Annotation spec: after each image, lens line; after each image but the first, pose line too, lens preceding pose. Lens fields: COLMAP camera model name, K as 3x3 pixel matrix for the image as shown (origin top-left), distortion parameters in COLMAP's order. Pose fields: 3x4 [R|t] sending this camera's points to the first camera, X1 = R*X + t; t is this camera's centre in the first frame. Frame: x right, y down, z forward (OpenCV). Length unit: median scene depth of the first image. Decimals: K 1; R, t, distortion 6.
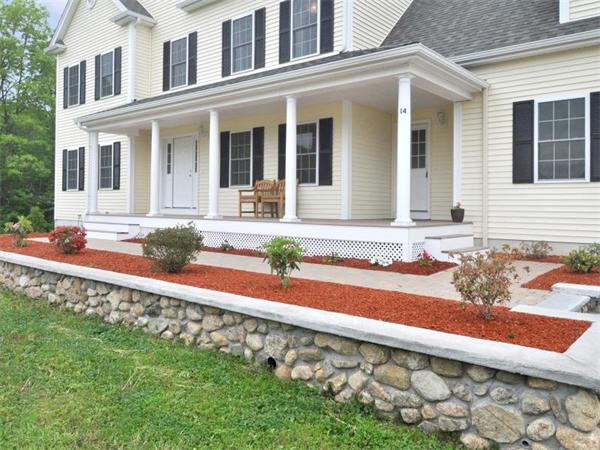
lens RADIAL K [[569.2, 0, 228.7], [0, 569.2, 210.1], [0, 0, 1]] dist [-0.015962, -0.010018]
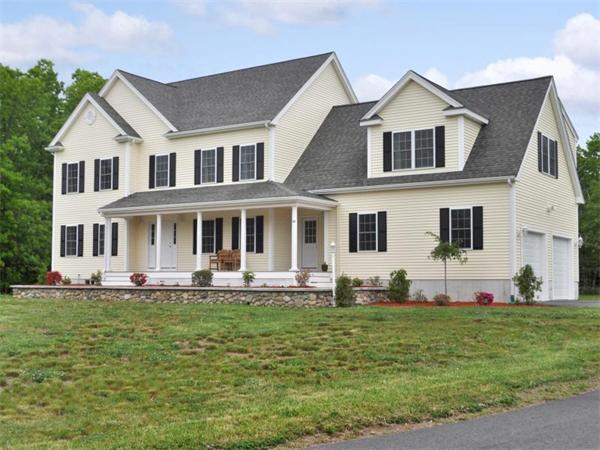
lens RADIAL K [[805.3, 0, 298.8], [0, 805.3, 226.8], [0, 0, 1]] dist [0.007564, 0.000000]
pose [[0.974189, 0.007419, 0.225613, -0.268356], [0.009082, 0.997362, -0.072012, 0.054808], [-0.225552, 0.072203, 0.971552, -1.418922]]
